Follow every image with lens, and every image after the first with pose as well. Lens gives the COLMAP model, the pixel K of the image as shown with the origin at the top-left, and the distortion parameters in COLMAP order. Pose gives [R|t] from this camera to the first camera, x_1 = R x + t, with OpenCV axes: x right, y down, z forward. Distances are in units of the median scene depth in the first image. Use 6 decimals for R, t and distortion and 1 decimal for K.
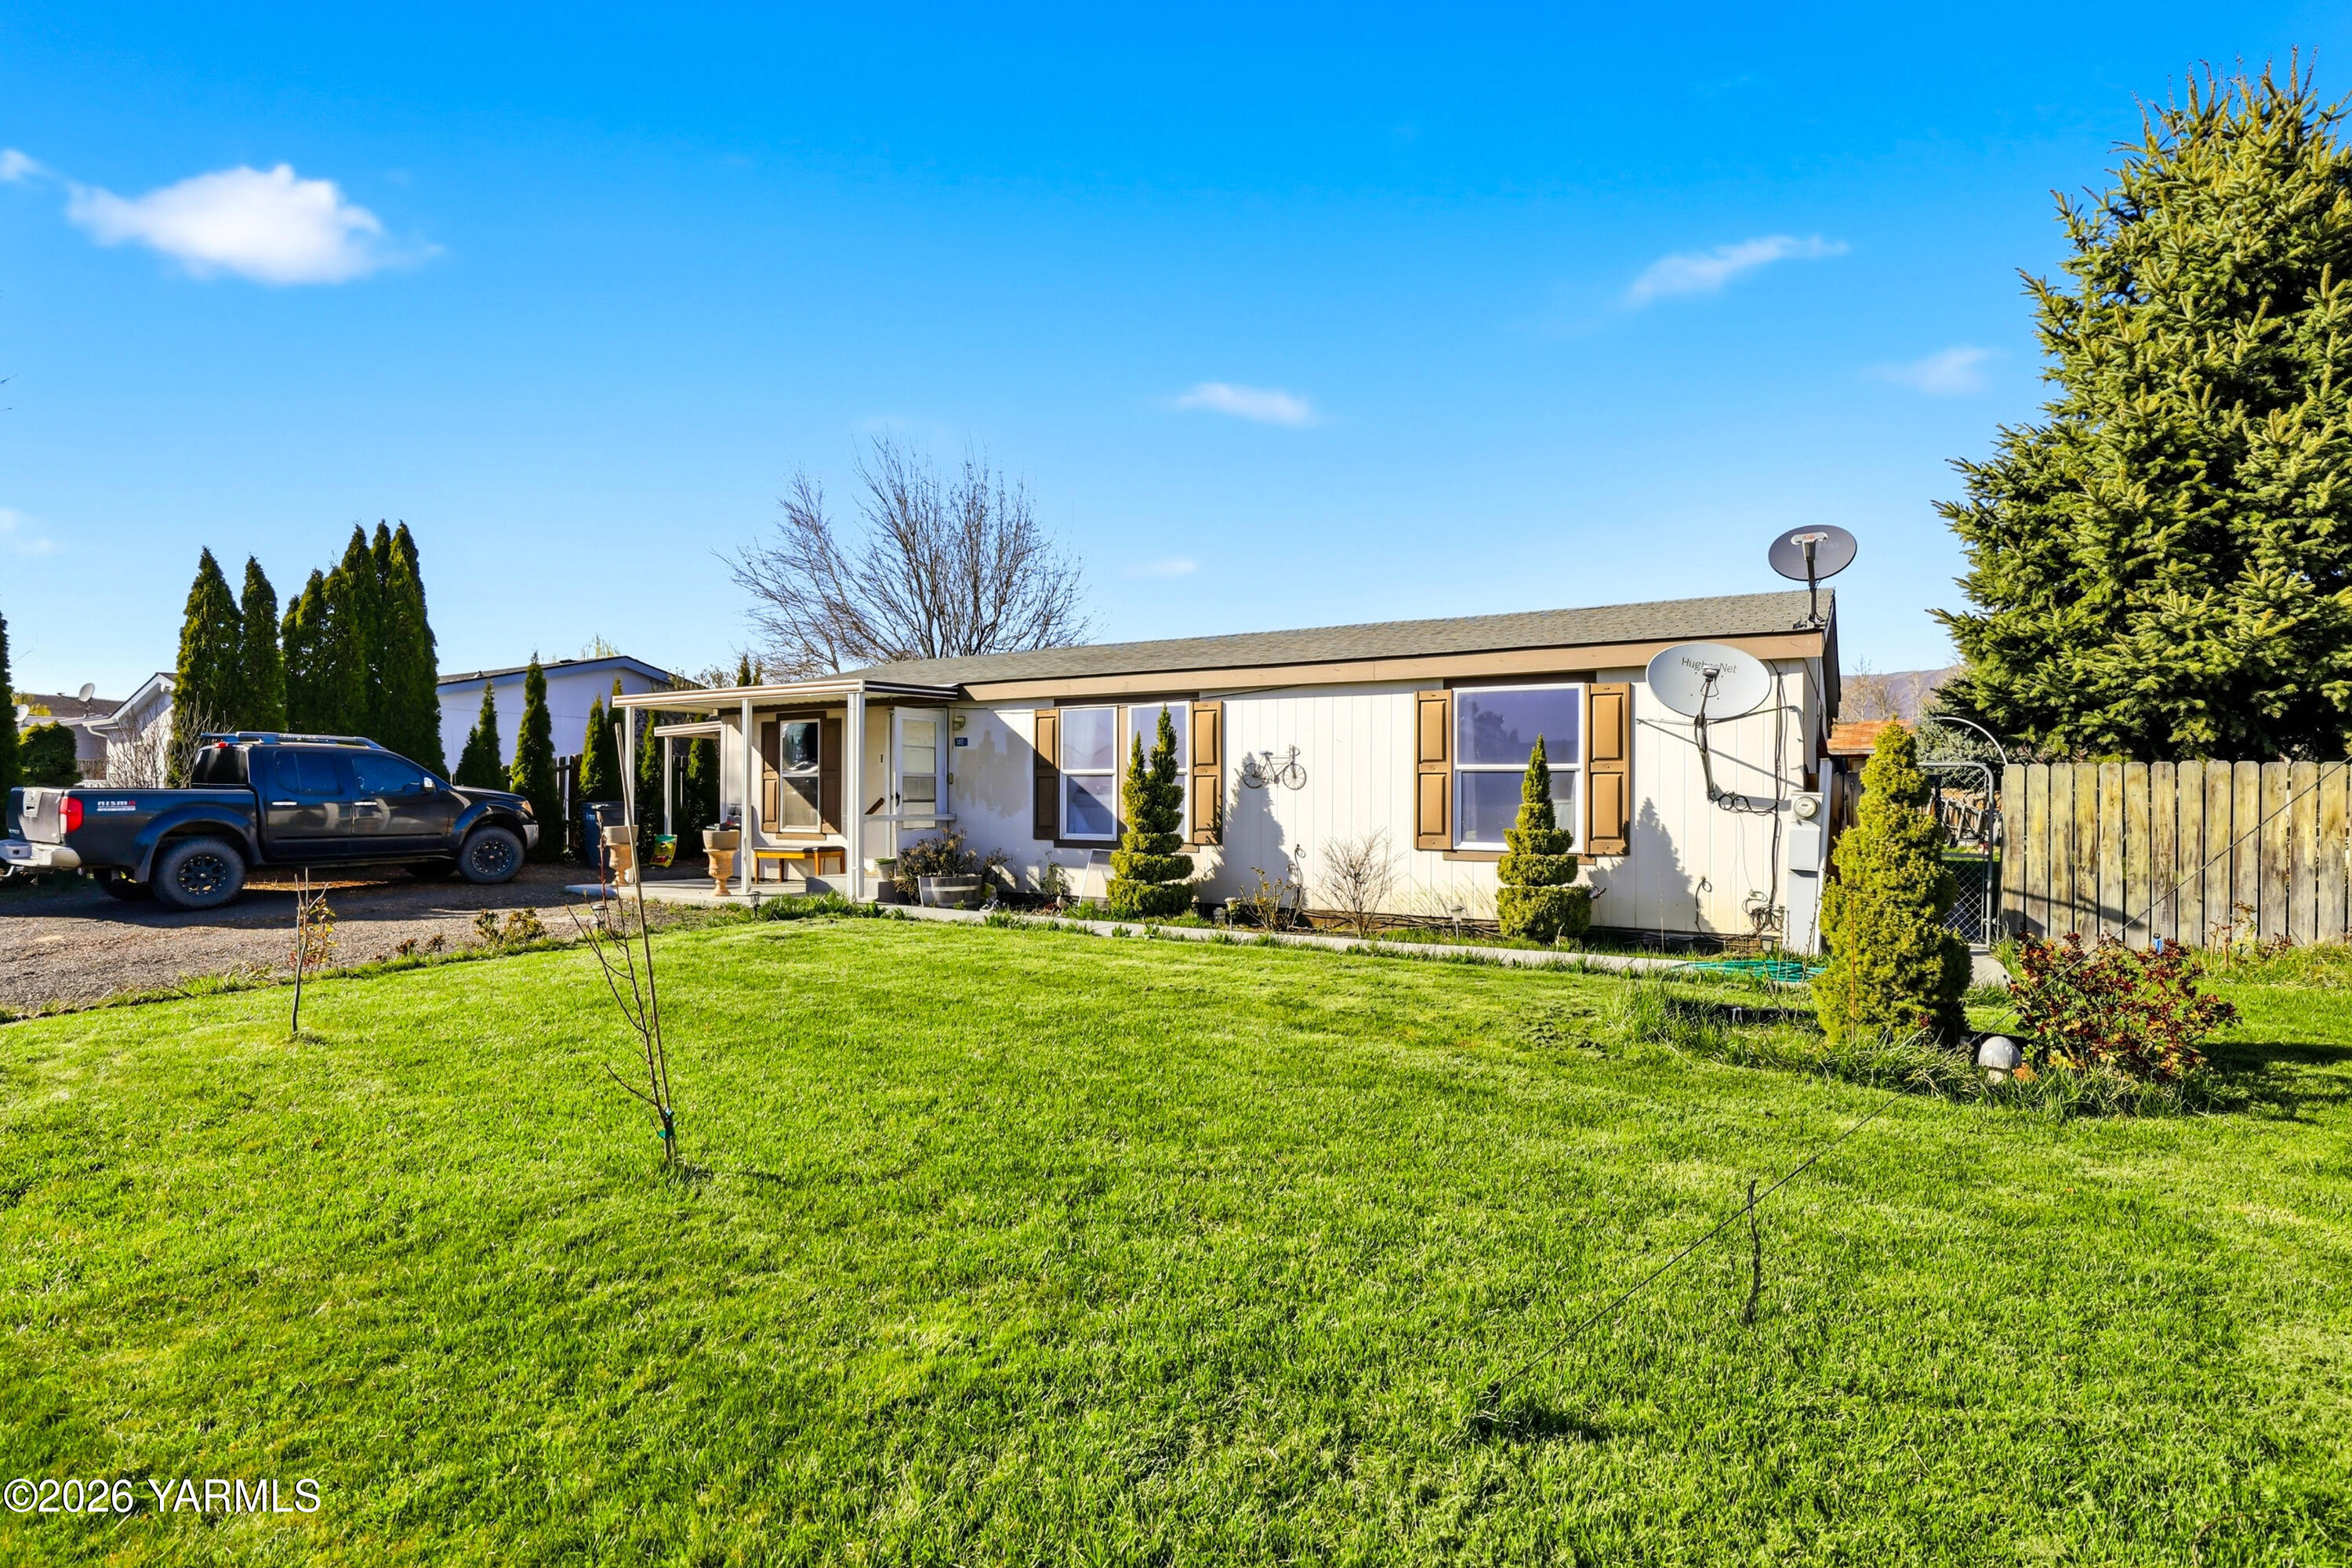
lens RADIAL K [[1157.8, 0, 1186.4], [0, 1157.8, 787.3], [0, 0, 1]] dist [-0.012692, -0.001100]
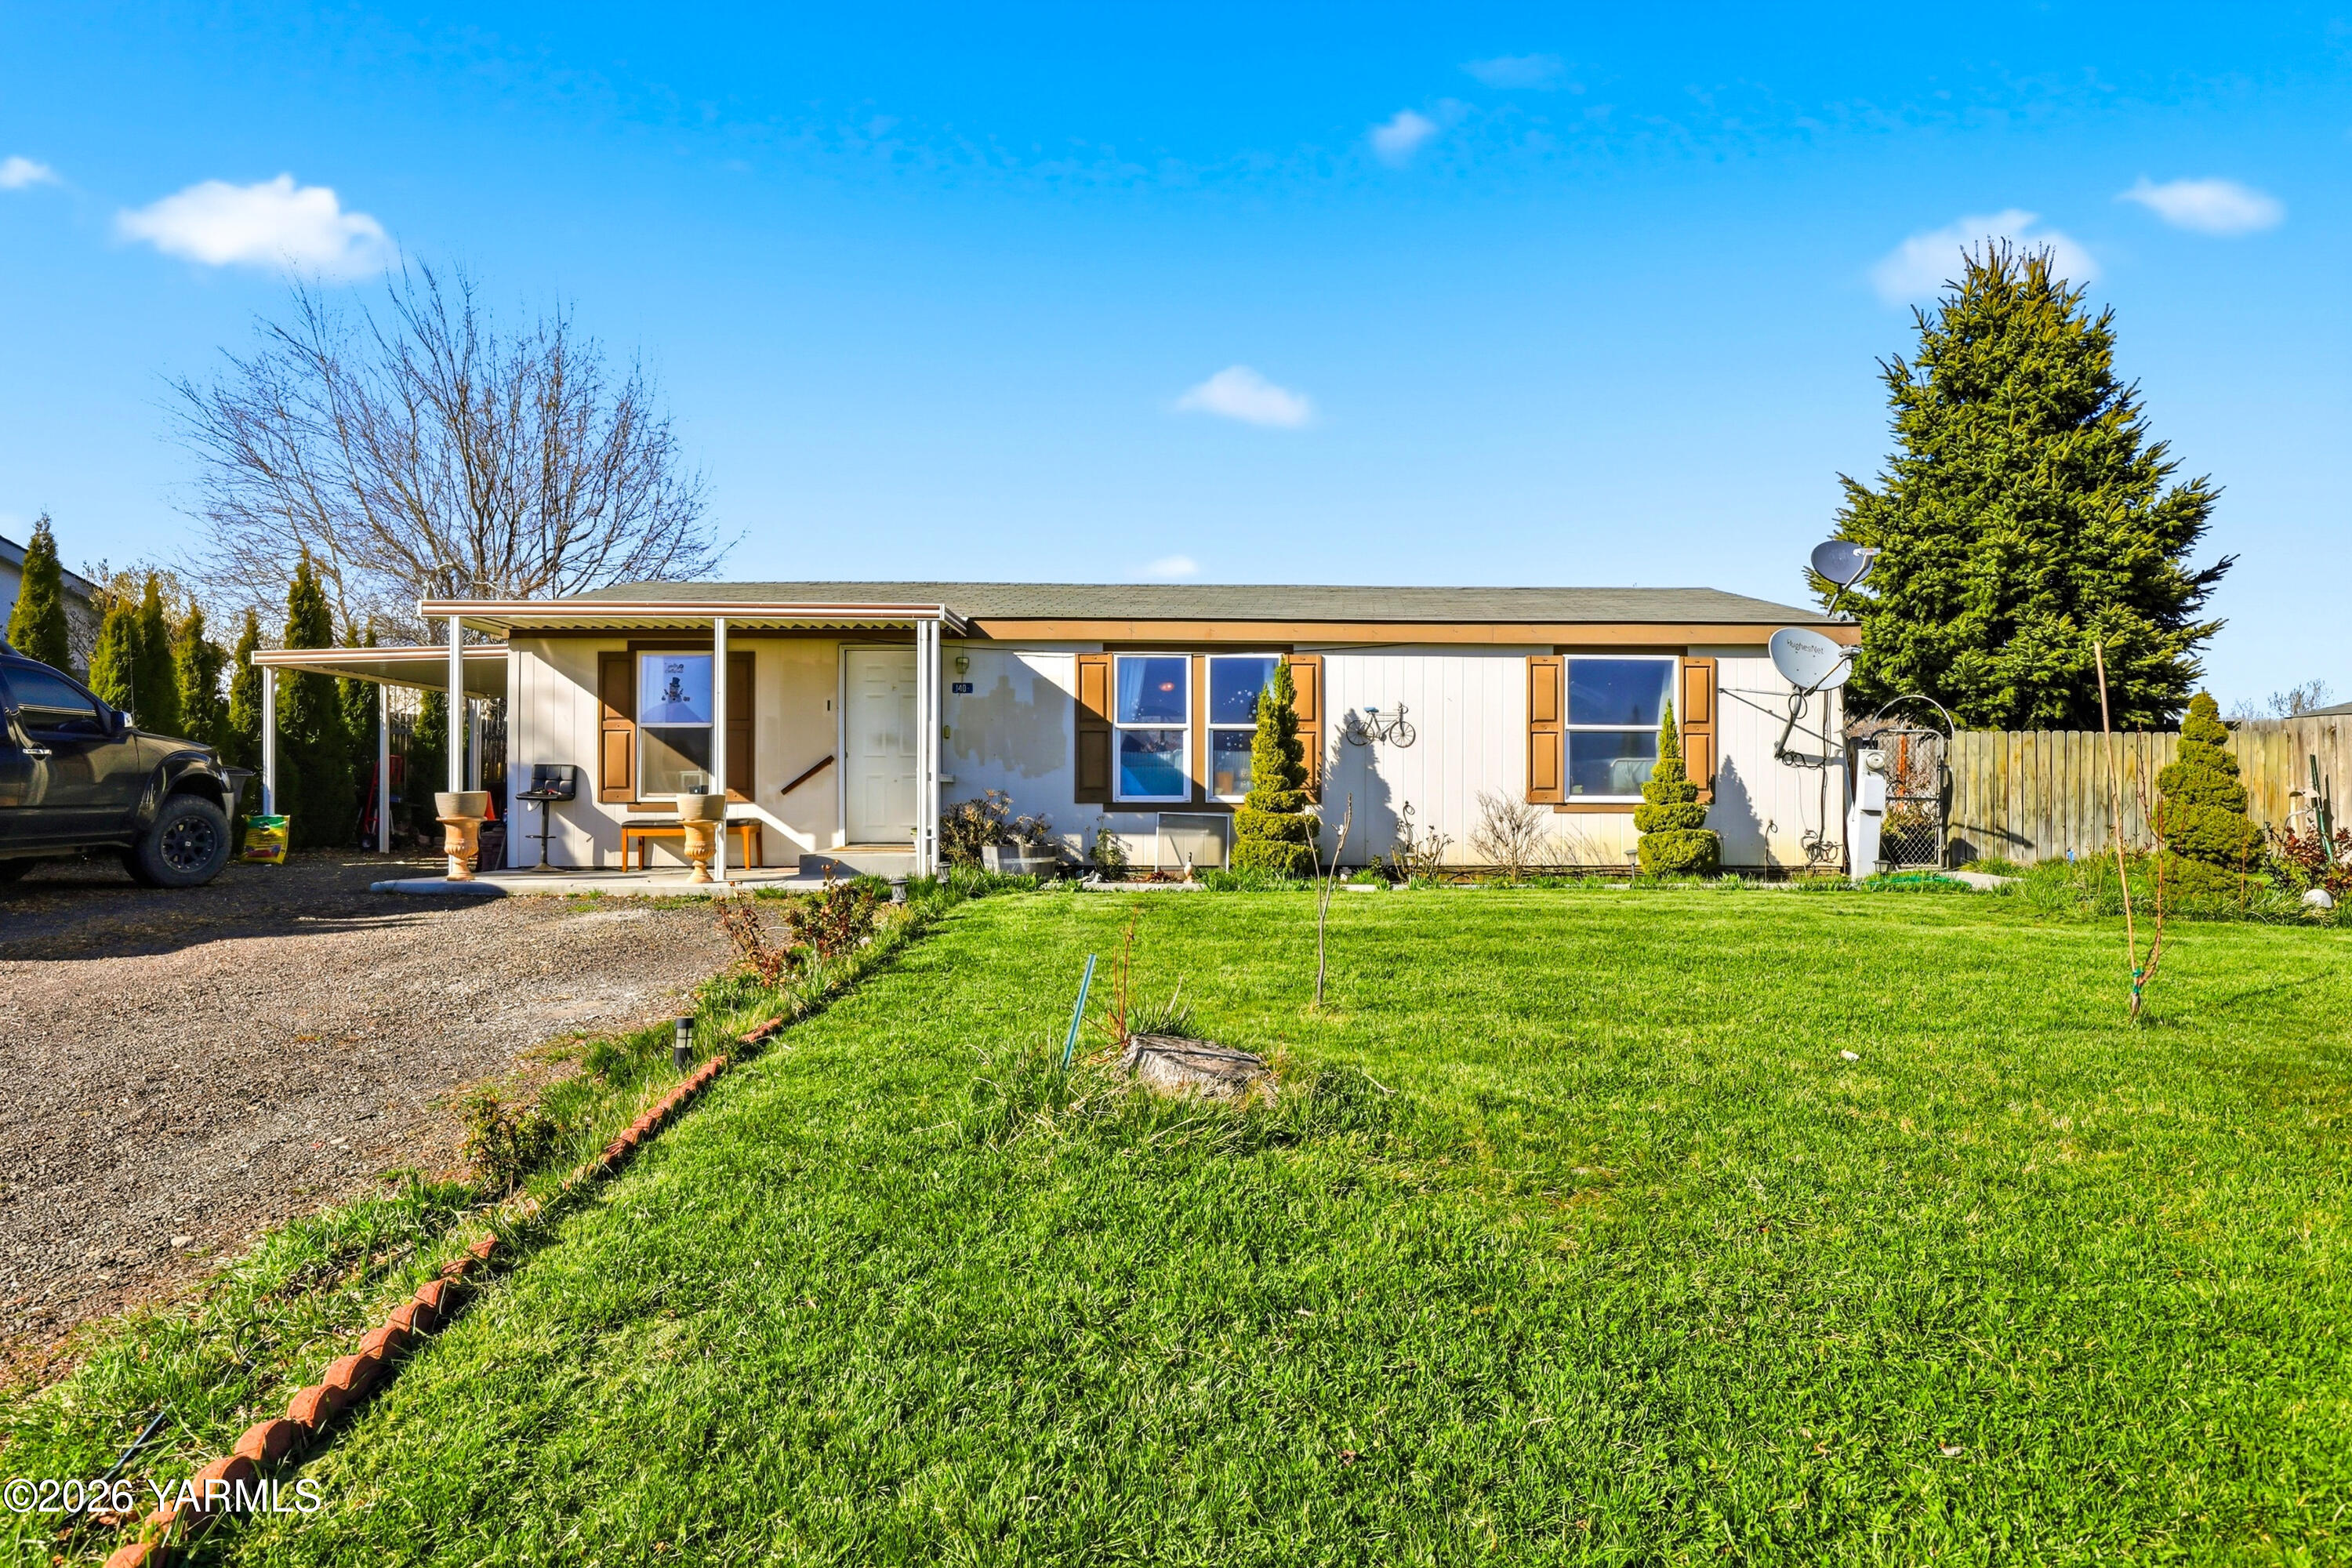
lens RADIAL K [[1317.1, 0, 1179.5], [0, 1317.1, 780.8], [0, 0, 1]] dist [-0.002627, 0.000196]
pose [[0.840006, 0.001109, 0.542576, -0.727013], [-0.003932, 0.999984, 0.004044, 0.028788], [-0.542563, -0.005531, 0.839997, 0.150552]]
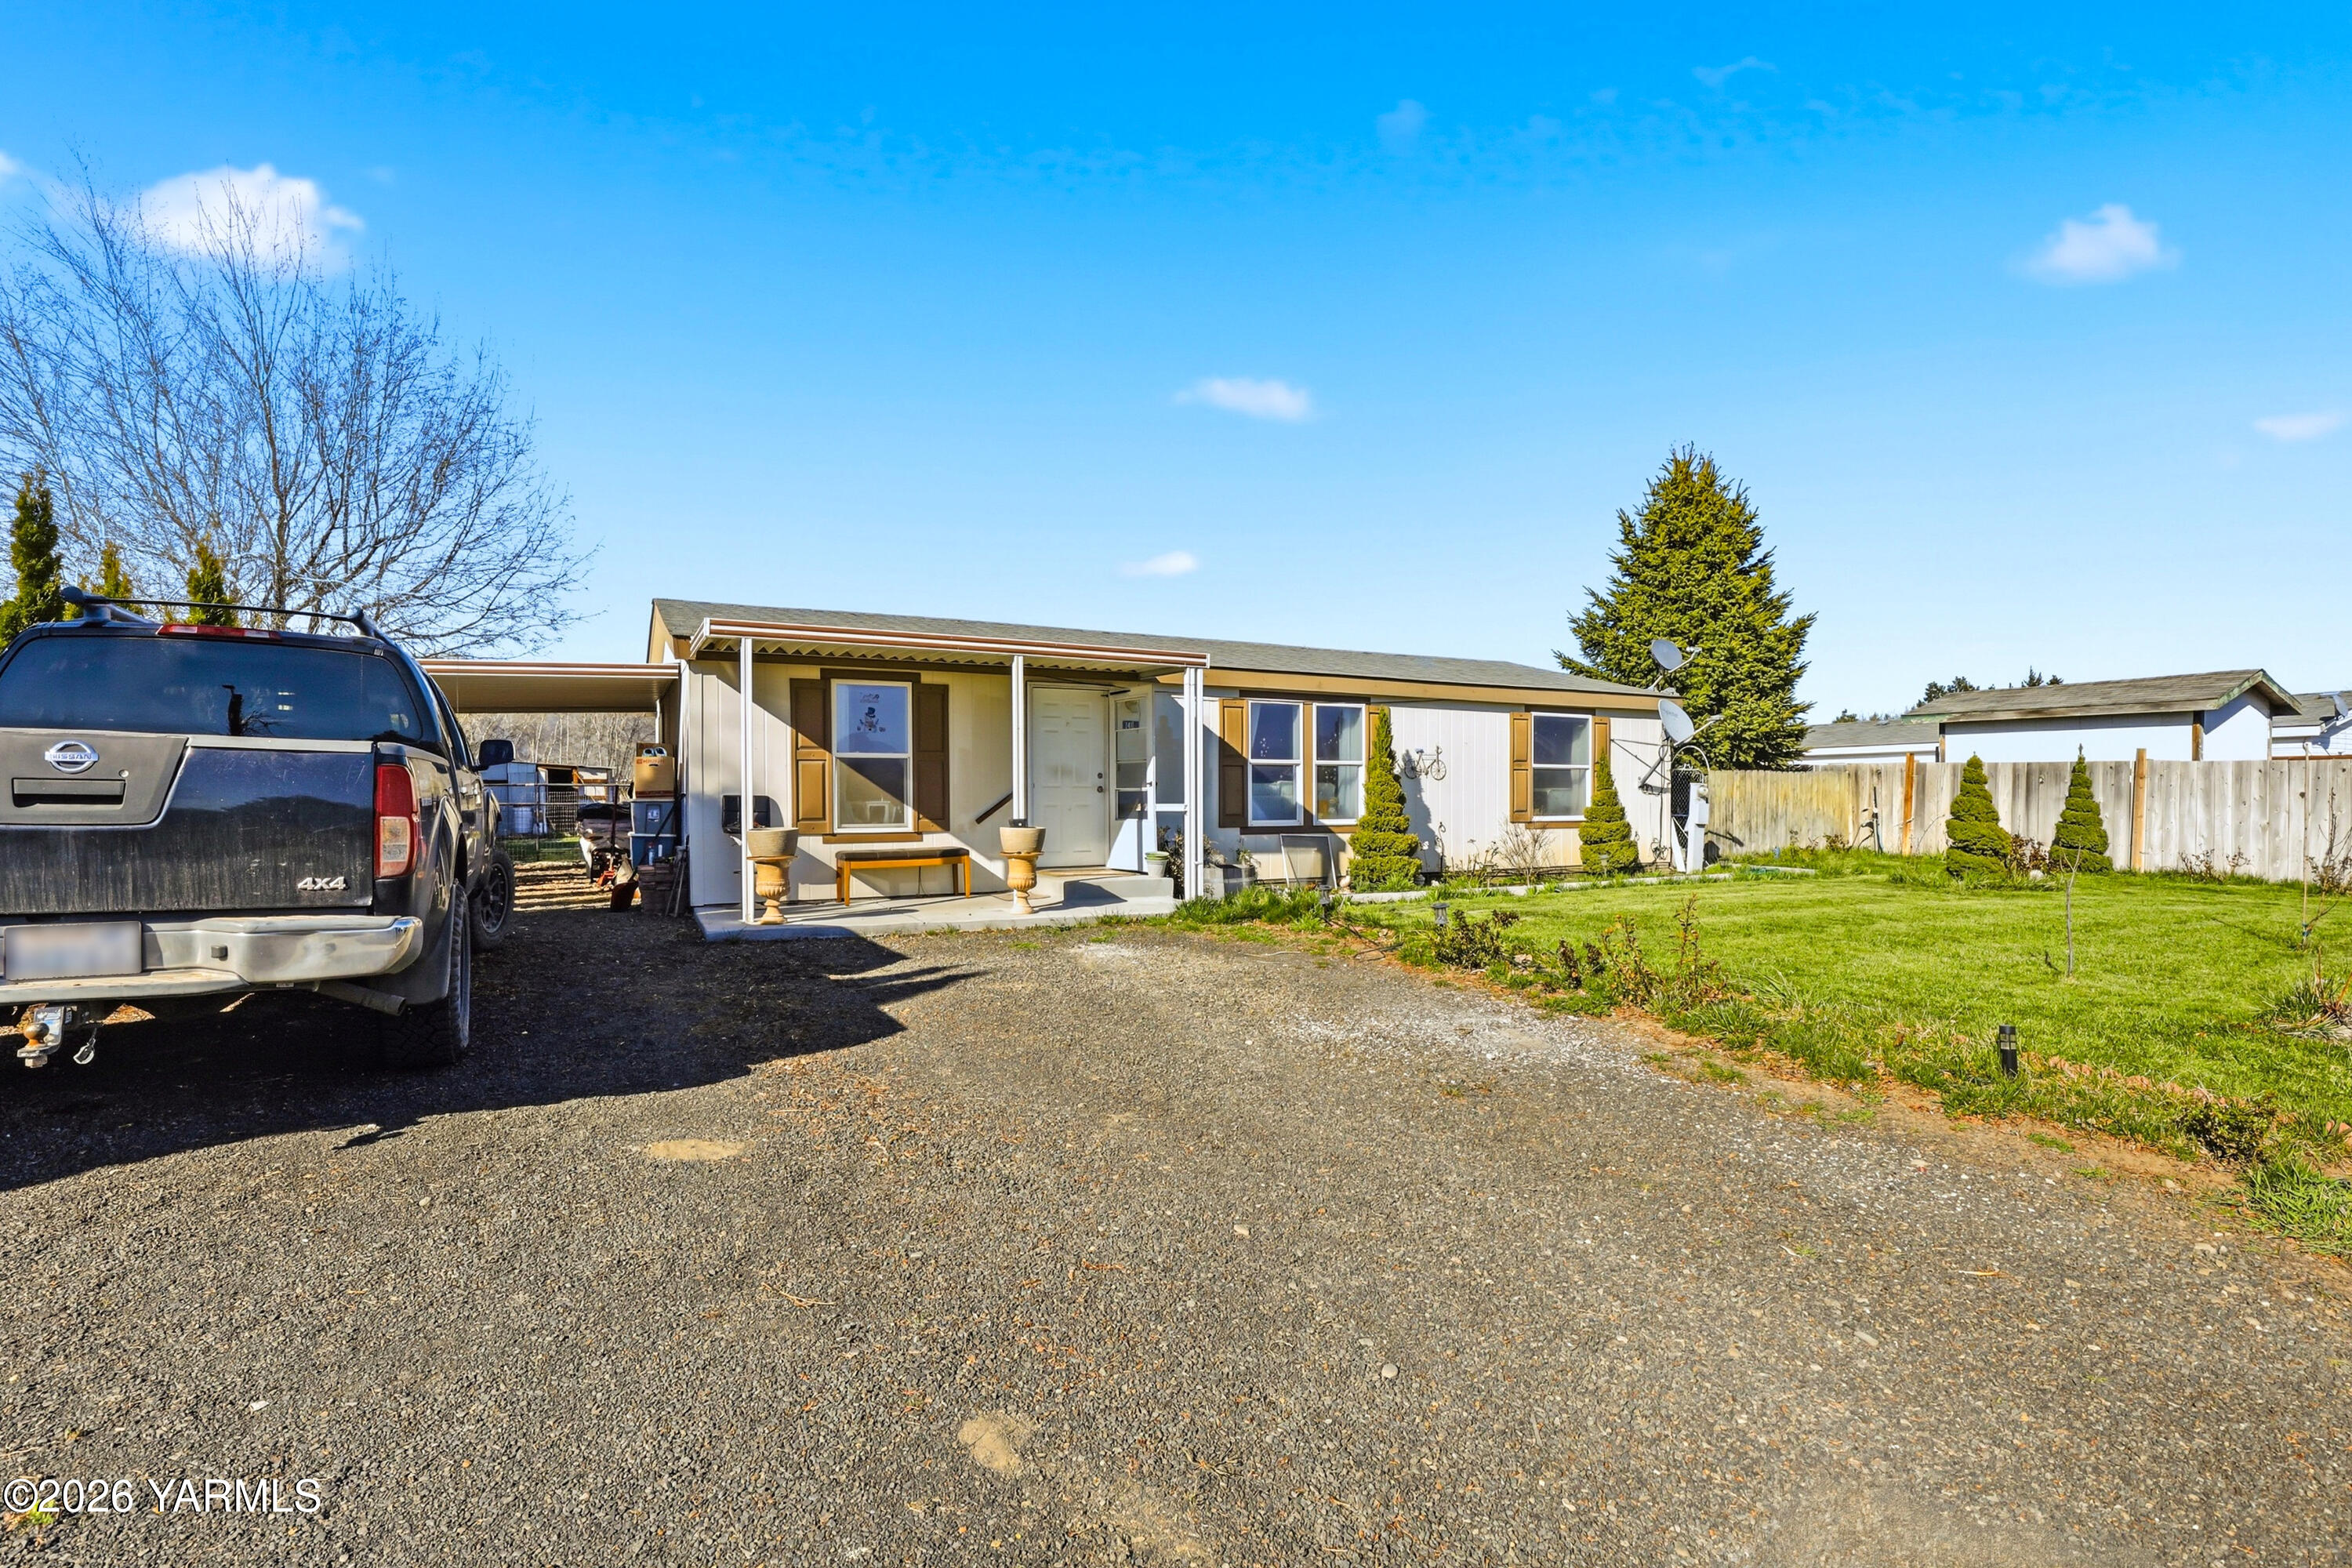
lens RADIAL K [[1096.1, 0, 1166.0], [0, 1096.1, 795.3], [0, 0, 1]] dist [-0.026563, 0.002510]
pose [[0.518685, -0.004337, 0.854955, -1.164100], [-0.005600, 0.999948, 0.008470, 0.011065], [-0.854947, -0.009181, 0.518634, 0.659634]]
